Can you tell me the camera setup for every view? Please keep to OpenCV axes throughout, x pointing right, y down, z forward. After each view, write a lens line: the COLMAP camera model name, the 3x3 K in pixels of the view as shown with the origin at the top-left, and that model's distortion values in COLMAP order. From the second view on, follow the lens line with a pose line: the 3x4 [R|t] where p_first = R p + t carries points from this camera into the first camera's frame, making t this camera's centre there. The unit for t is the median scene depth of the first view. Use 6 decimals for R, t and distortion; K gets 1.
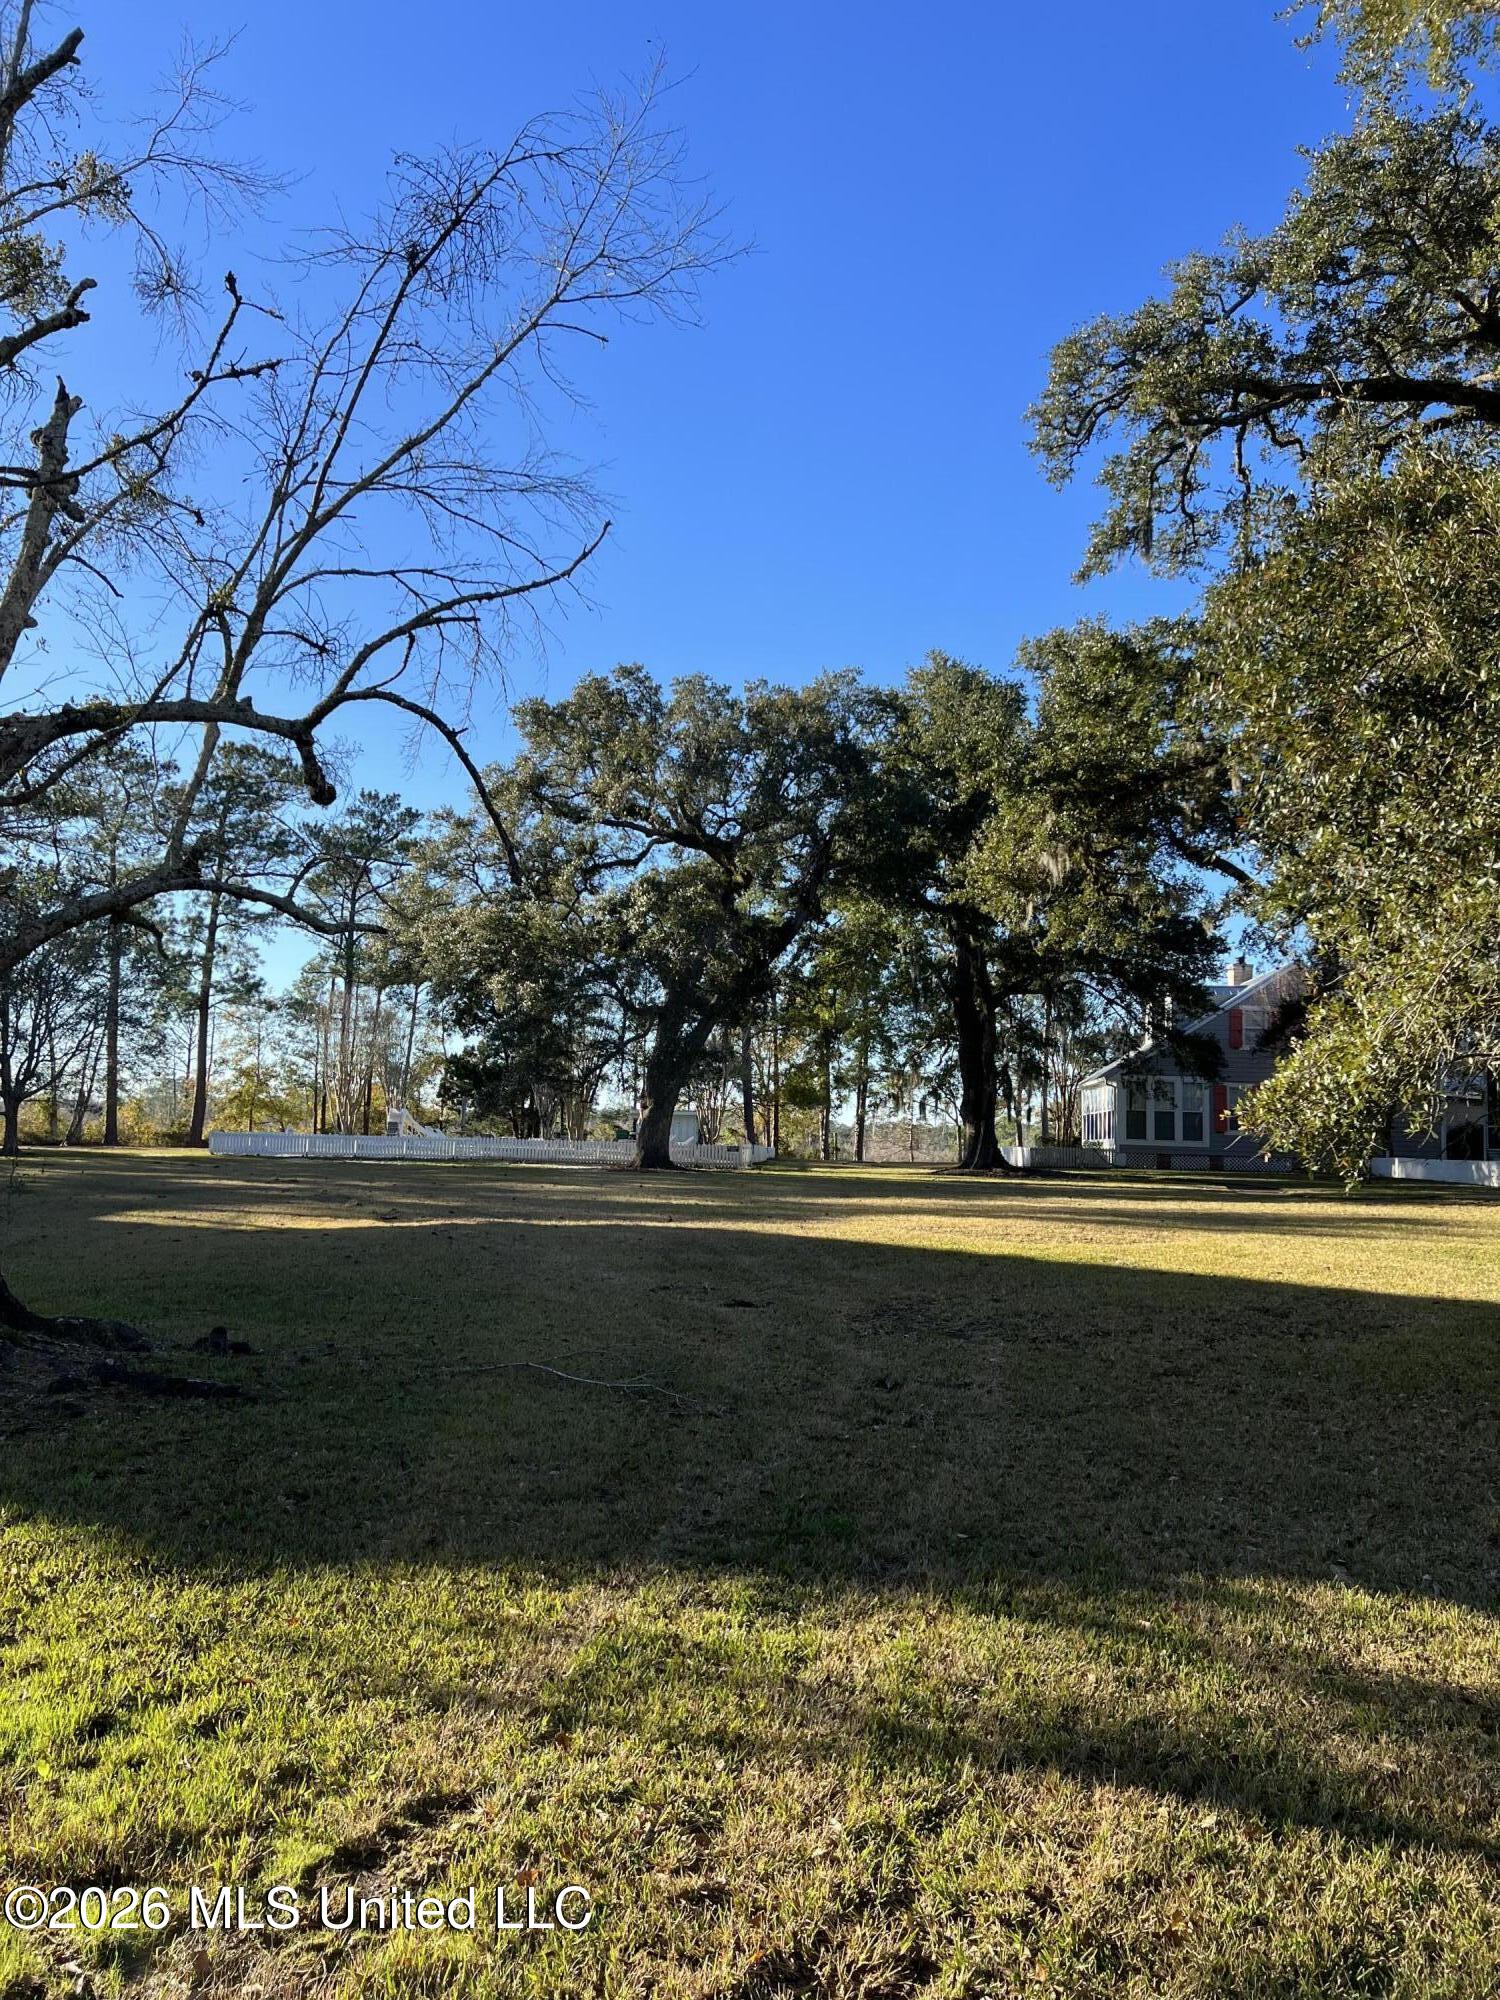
lens RADIAL K [[1493.9, 0, 757.4], [0, 1493.9, 1036.2], [0, 0, 1]] dist [0.070675, -0.068710]
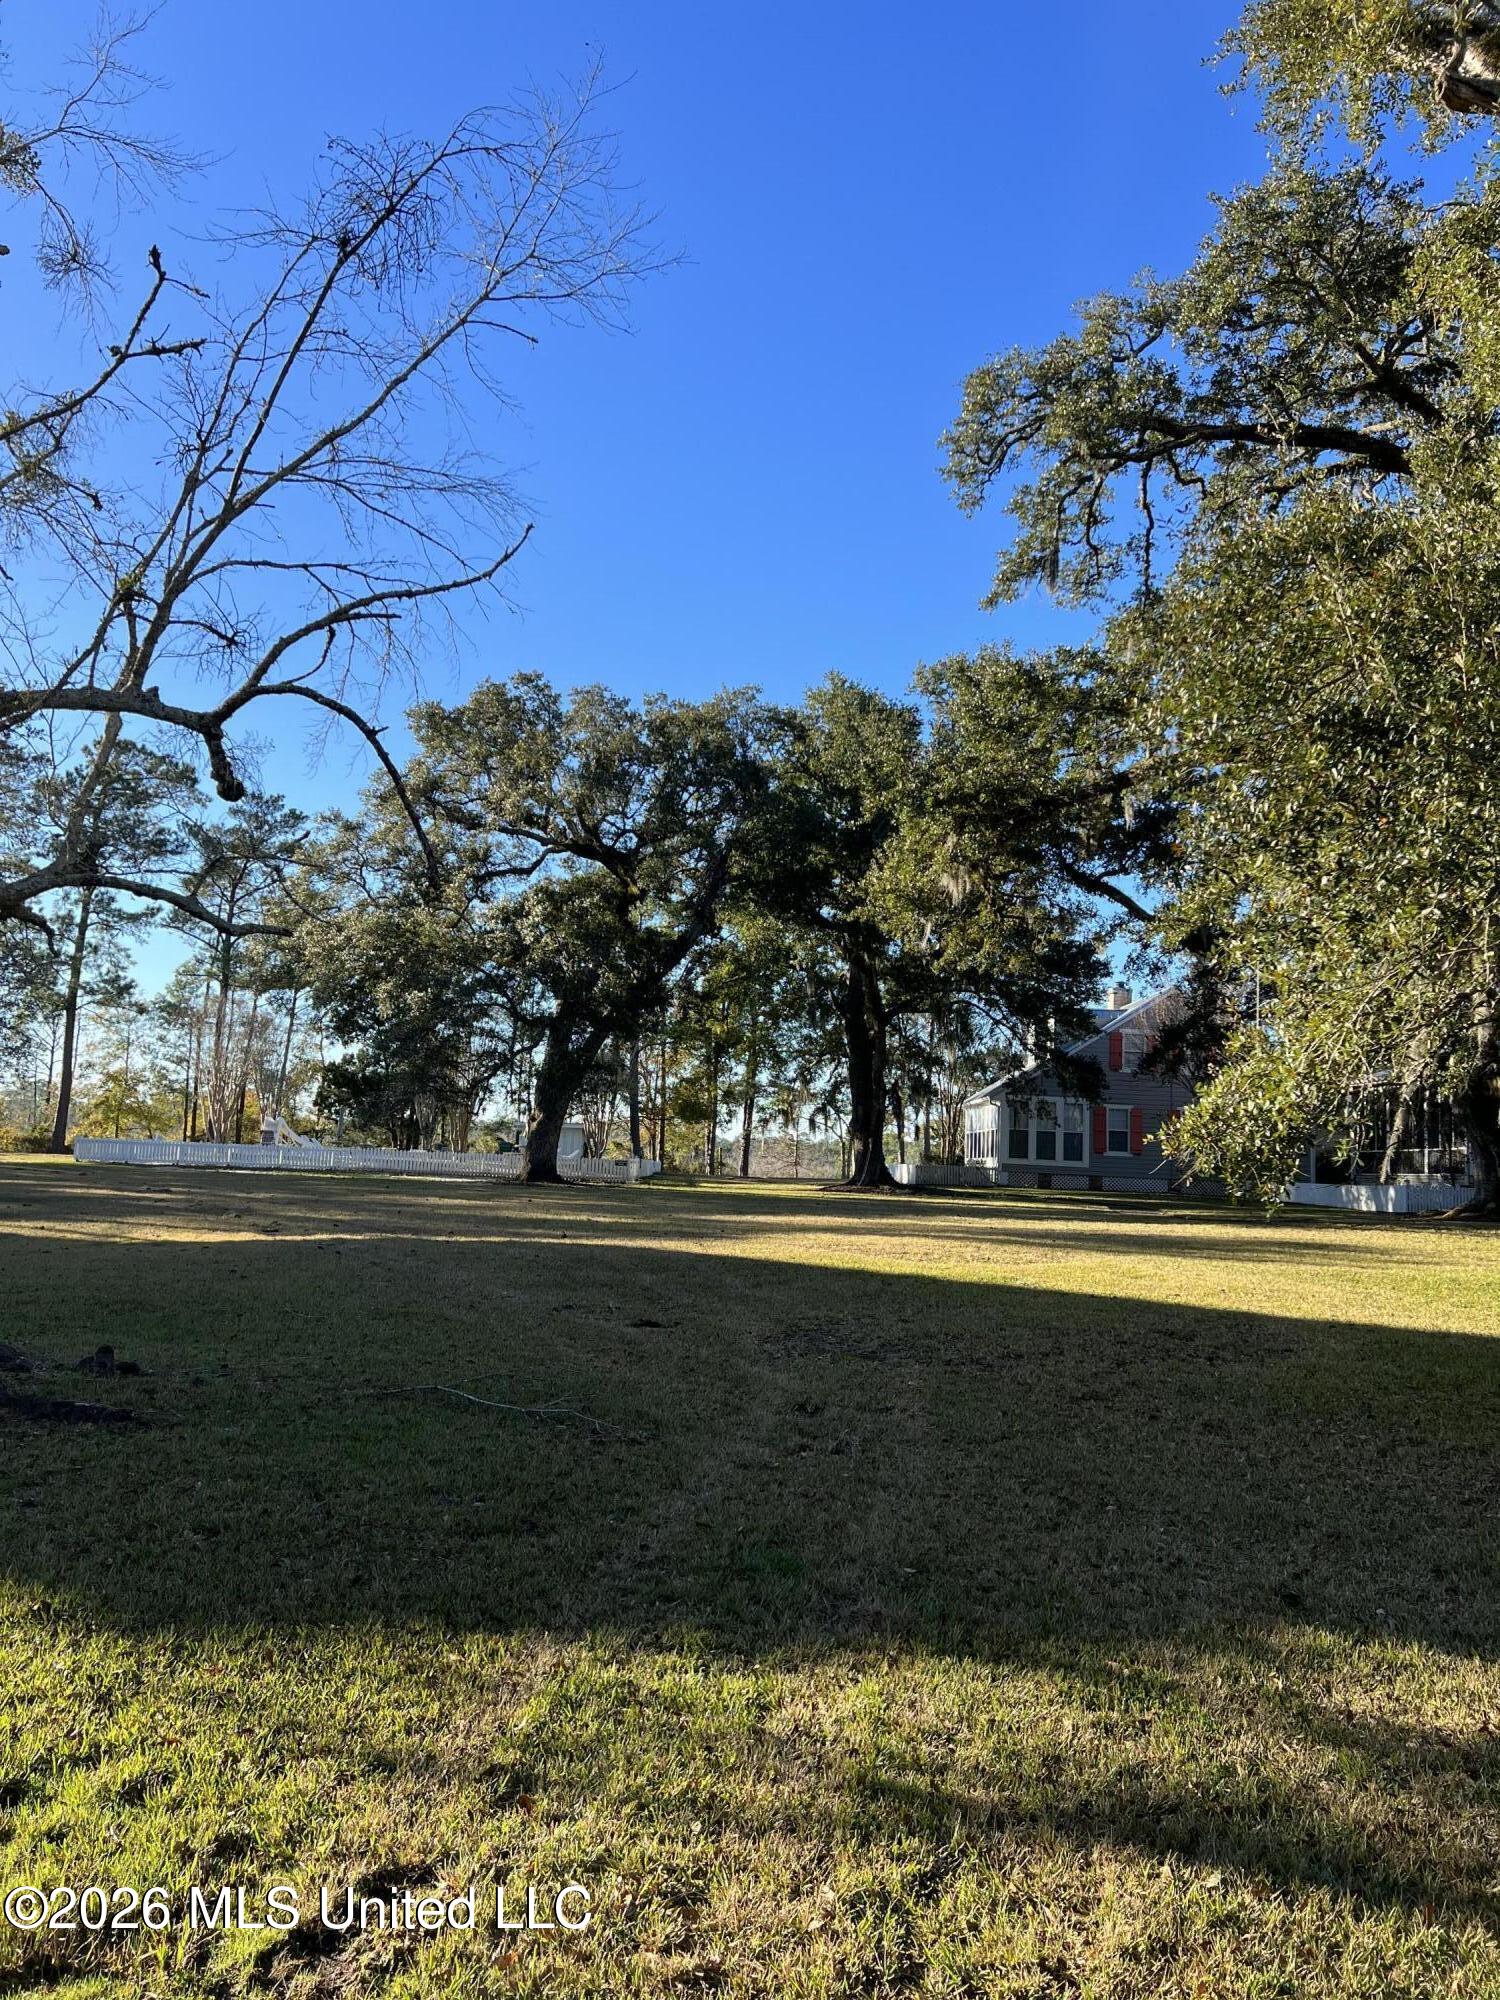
lens RADIAL K [[1494.1, 0, 750.8], [0, 1494.1, 1021.3], [0, 0, 1]] dist [0.071992, -0.068372]
pose [[0.997096, 0.021172, 0.073156, -0.009519], [-0.019747, 0.999602, -0.020145, -0.000157], [-0.073554, 0.018642, 0.997117, 0.006442]]
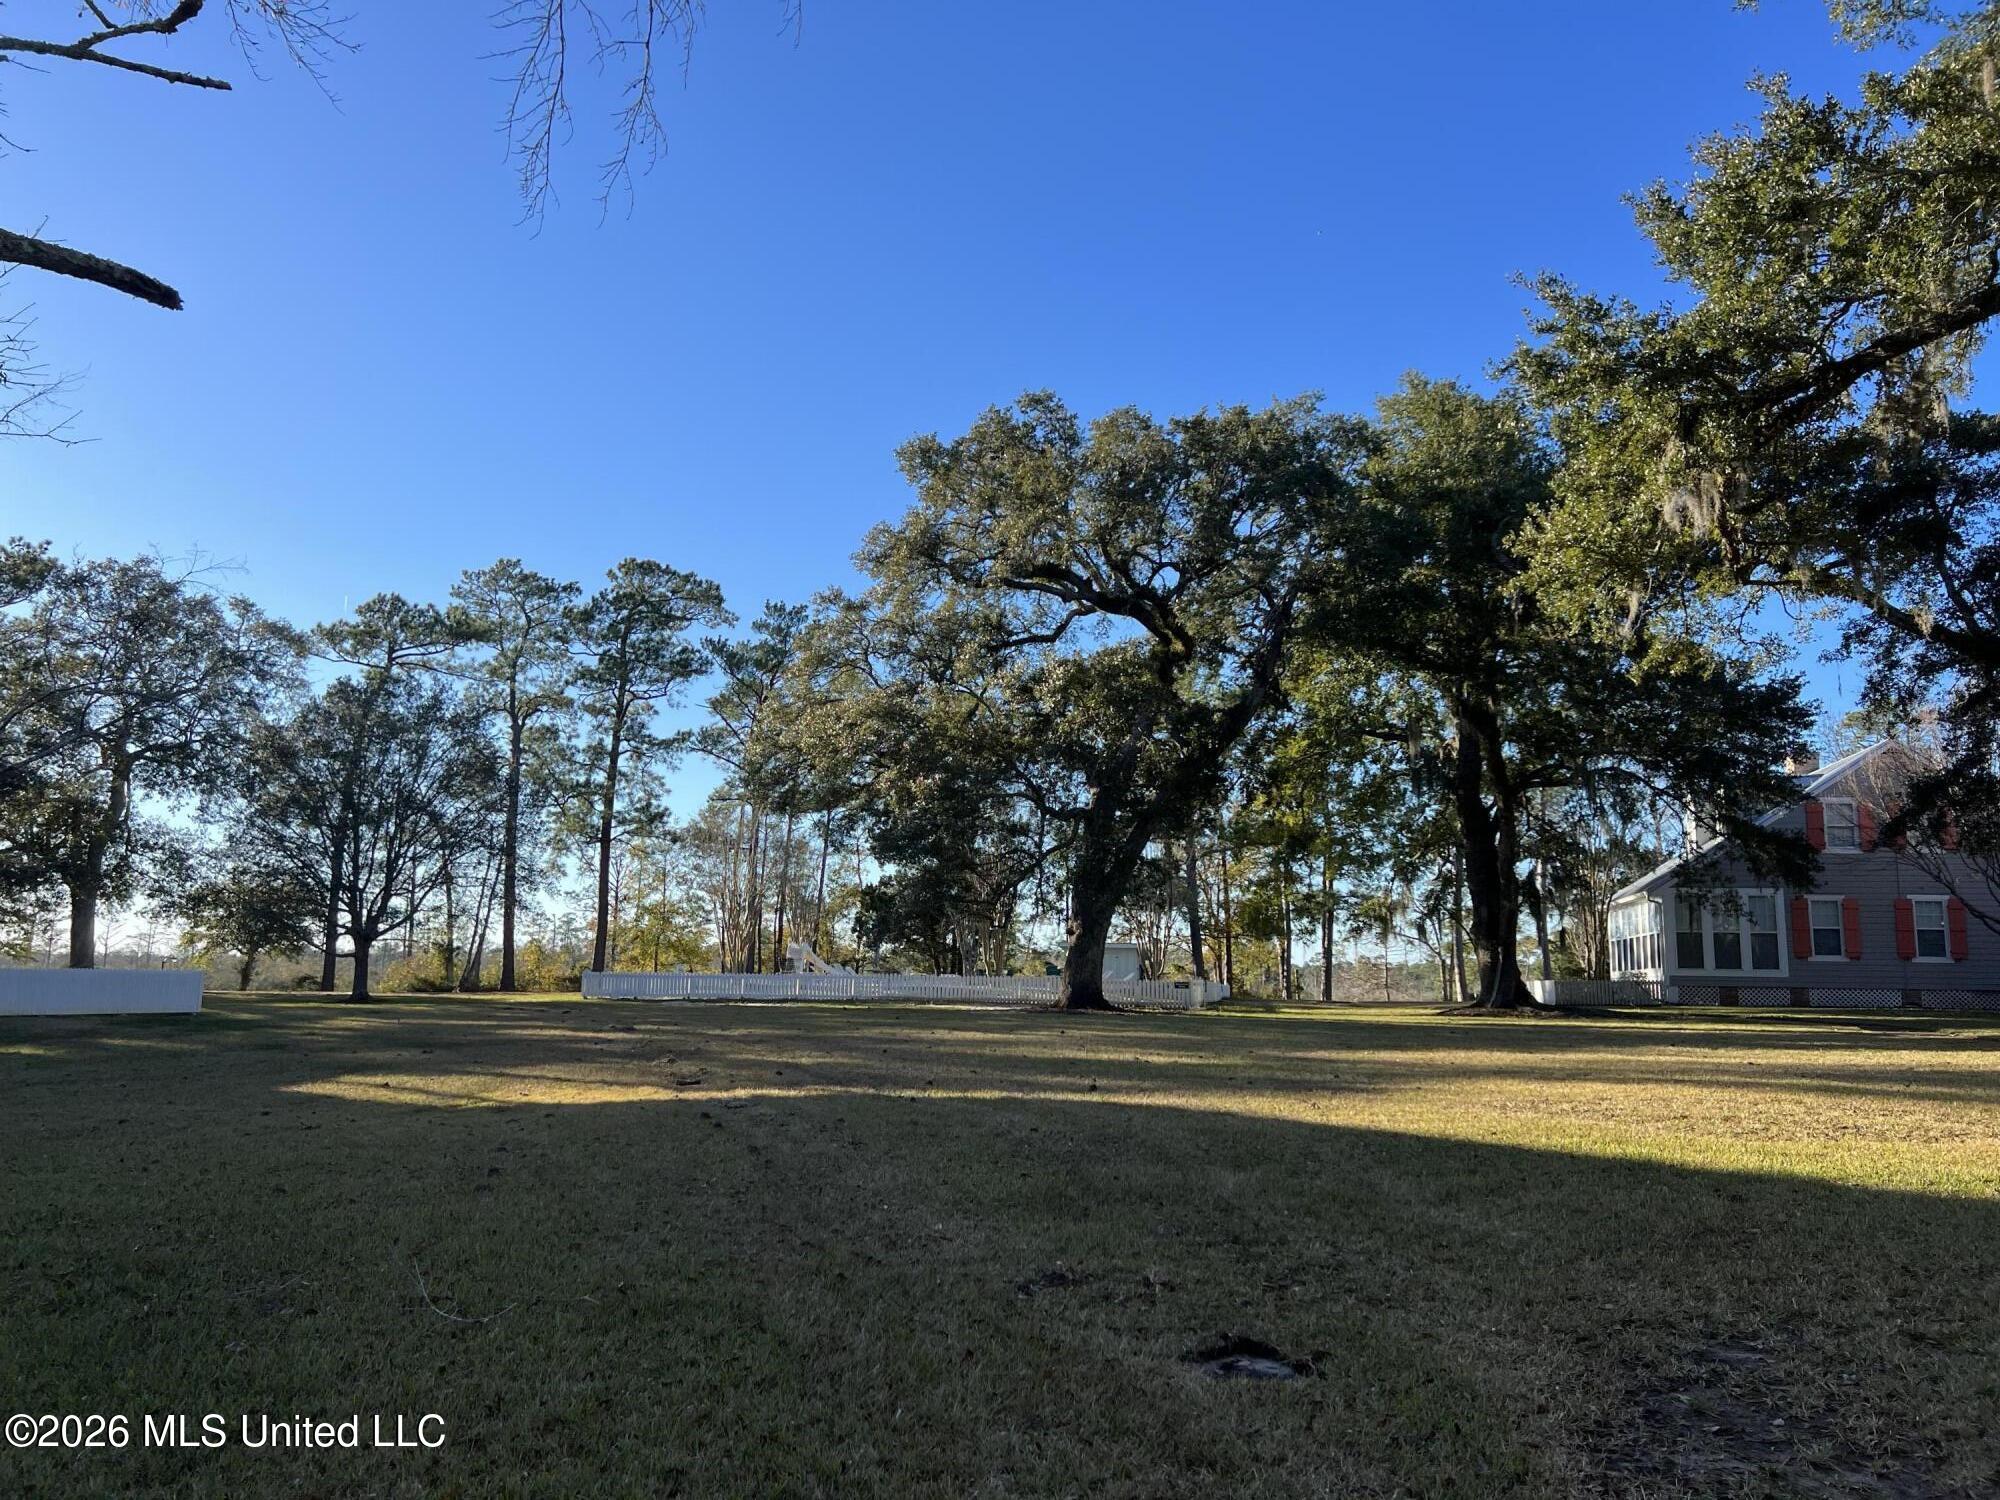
lens RADIAL K [[1494.1, 0, 987.5], [0, 1494.1, 758.0], [0, 0, 1]] dist [0.071992, -0.068372]
pose [[0.989936, -0.033333, -0.137537, -0.008439], [0.022341, 0.996487, -0.080708, 0.027661], [0.139745, 0.076823, 0.987203, 0.290659]]
